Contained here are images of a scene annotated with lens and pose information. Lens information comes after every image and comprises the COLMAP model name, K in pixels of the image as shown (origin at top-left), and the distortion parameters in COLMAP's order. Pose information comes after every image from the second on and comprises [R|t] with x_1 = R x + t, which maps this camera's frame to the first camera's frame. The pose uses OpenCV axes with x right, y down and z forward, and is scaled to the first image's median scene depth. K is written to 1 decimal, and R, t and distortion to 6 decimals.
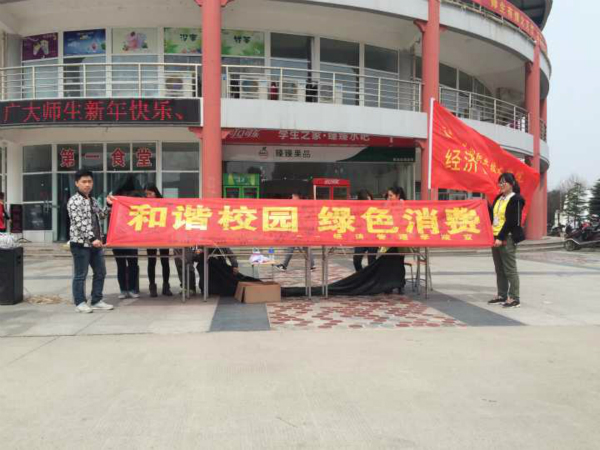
lens RADIAL K [[512.5, 0, 300.0], [0, 512.5, 225.0], [0, 0, 1]] dist [0.006209, -0.000333]
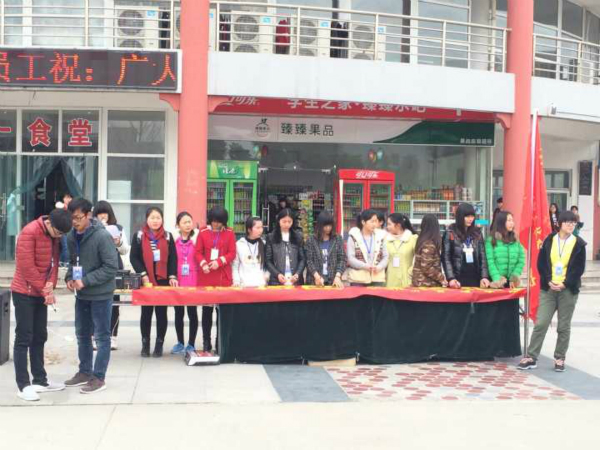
lens RADIAL K [[865.9, 0, 300.0], [0, 865.9, 225.0], [0, 0, 1]] dist [-0.001146, 0.022569]
pose [[0.999771, 0.015287, 0.014999, -0.041389], [-0.015328, 0.999879, 0.002614, -0.022635], [-0.014957, -0.002843, 0.999884, -0.109351]]
